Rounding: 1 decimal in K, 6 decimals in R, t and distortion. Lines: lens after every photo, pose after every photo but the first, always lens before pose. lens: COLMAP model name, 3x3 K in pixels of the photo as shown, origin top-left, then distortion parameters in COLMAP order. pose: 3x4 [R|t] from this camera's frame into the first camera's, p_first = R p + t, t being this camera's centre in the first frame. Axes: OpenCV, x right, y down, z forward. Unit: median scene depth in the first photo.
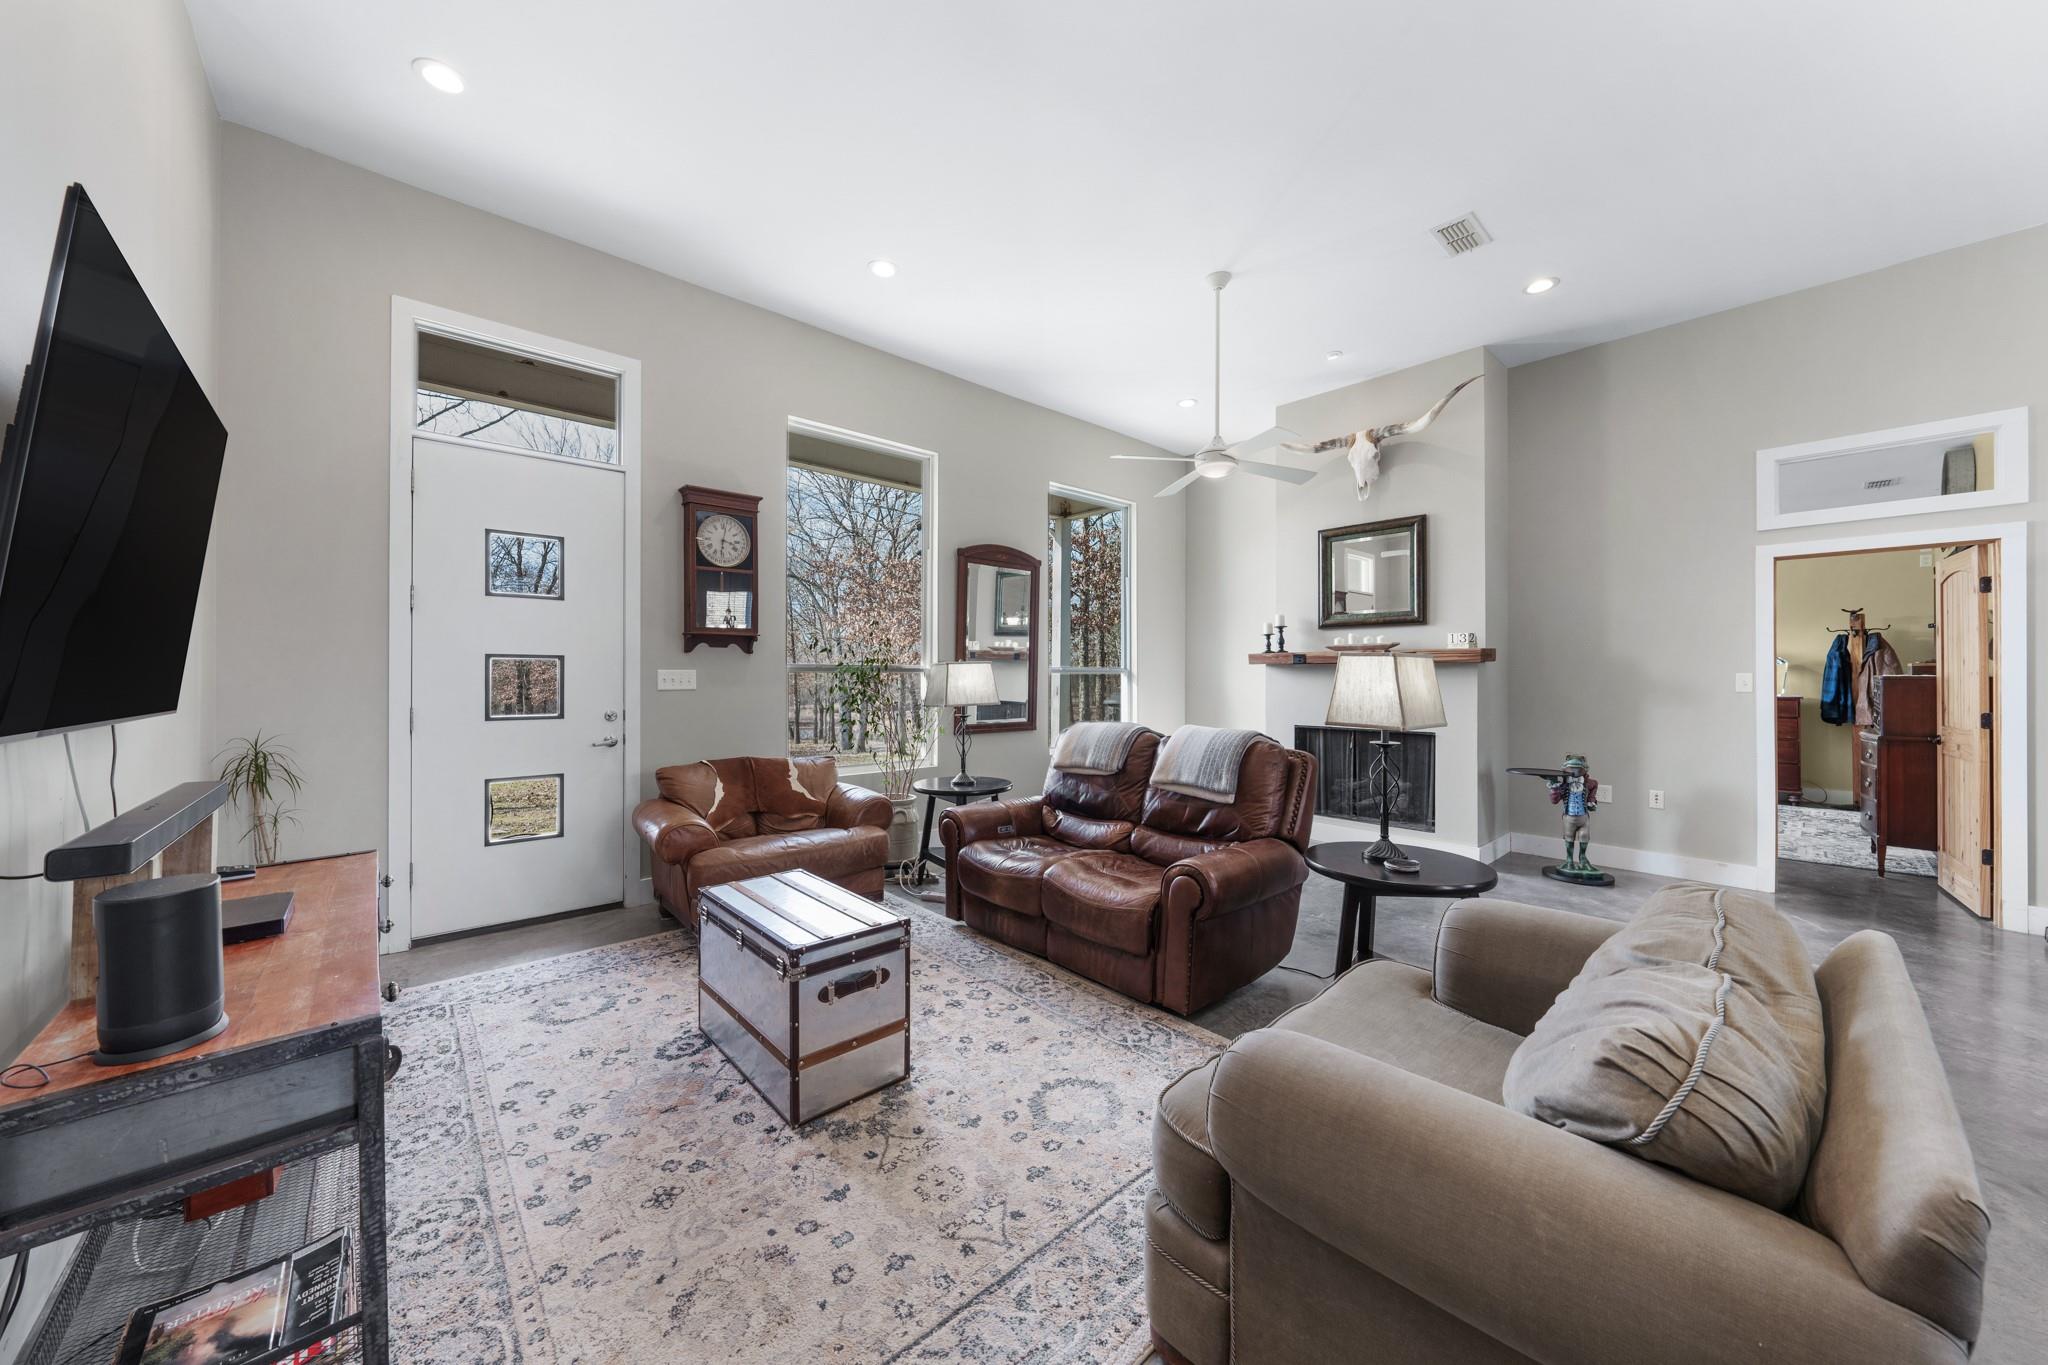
lens RADIAL K [[711.1, 0, 1025.4], [0, 711.1, 674.5], [0, 0, 1]] dist [-0.004658, 0.001017]
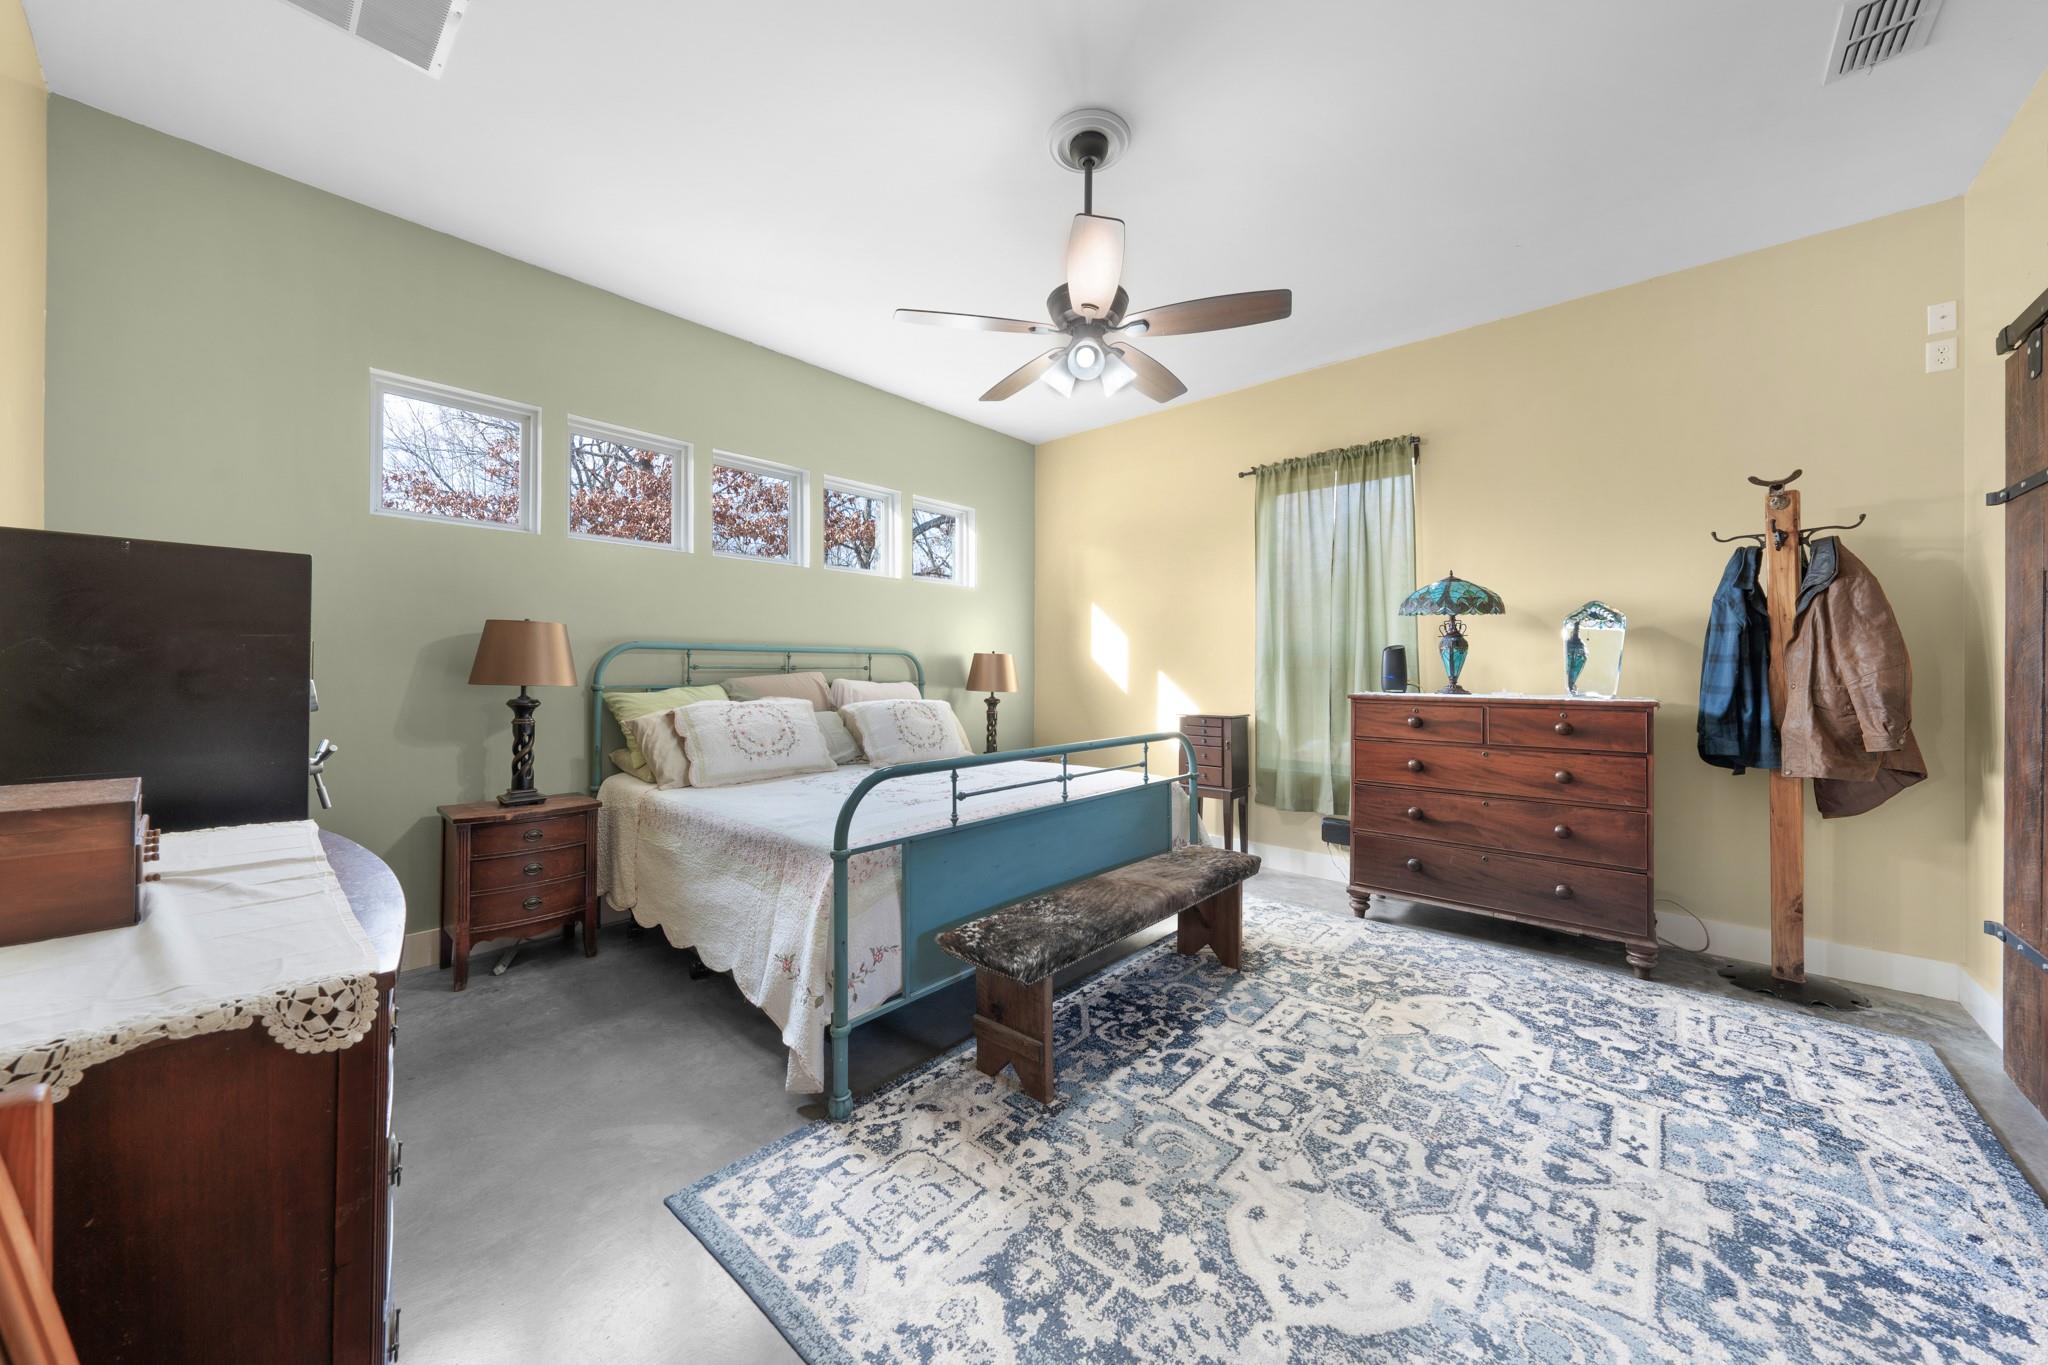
lens RADIAL K [[711.1, 0, 1024.3], [0, 711.1, 665.0], [0, 0, 1]] dist [-0.004658, 0.001017]
pose [[0.994039, 0.002385, 0.108996, 1.094224], [-0.002067, 0.999993, -0.003030, 0.019527], [-0.109002, 0.002787, 0.994038, 1.004638]]
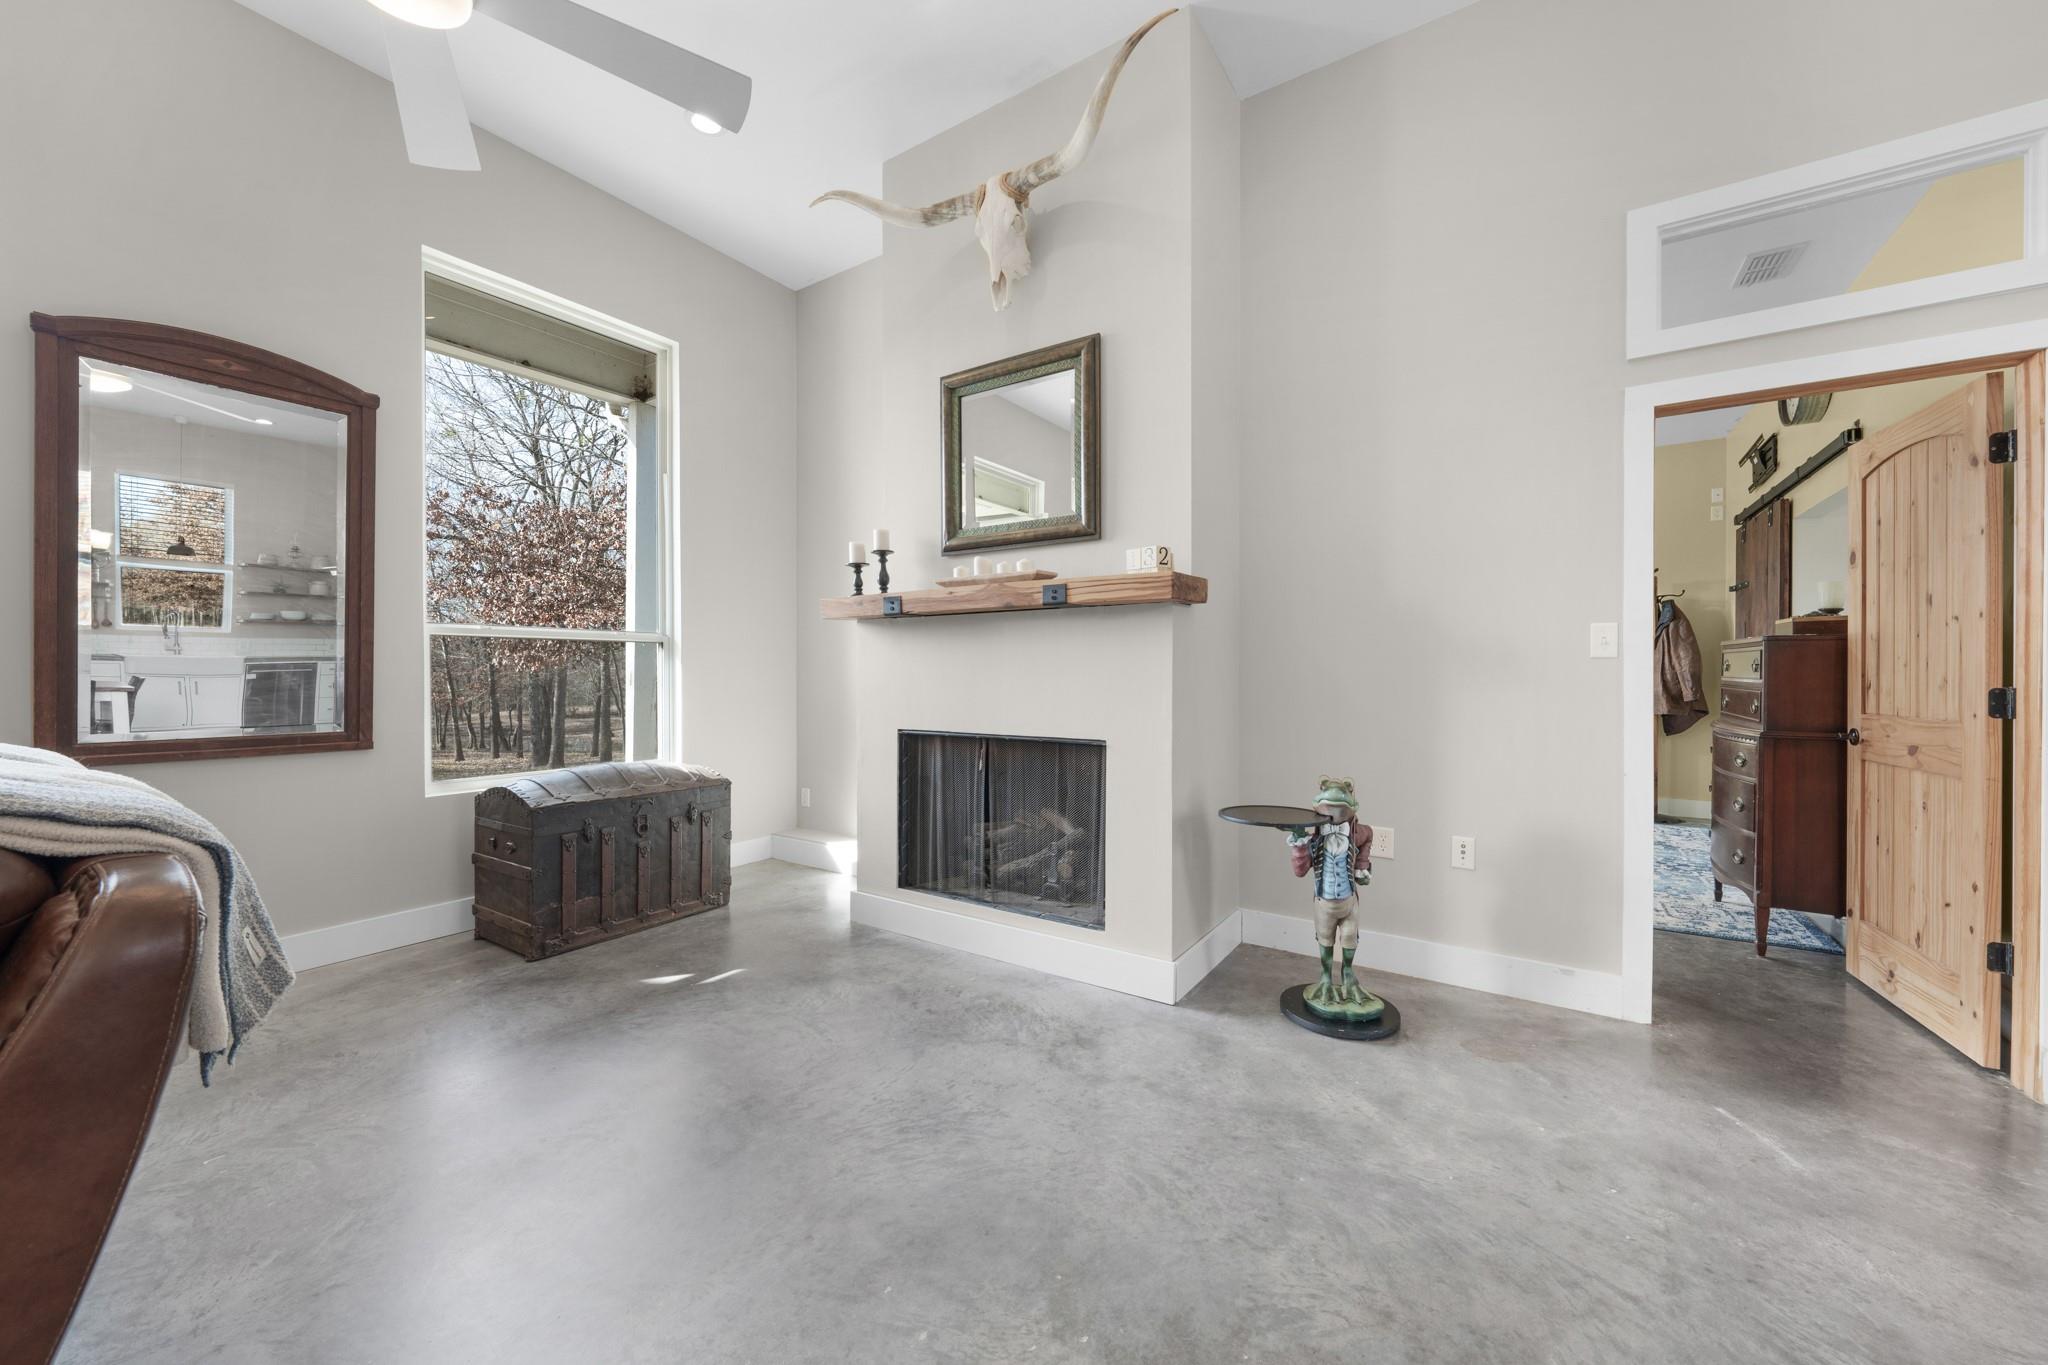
lens RADIAL K [[742.5, 0, 1032.5], [0, 742.5, 676.2], [0, 0, 1]] dist [-0.000253, -0.000097]
pose [[0.969541, -0.001415, 0.244924, 0.435433], [0.000365, 0.999991, 0.004330, 0.036107], [-0.244928, -0.004108, 0.969533, 0.537957]]
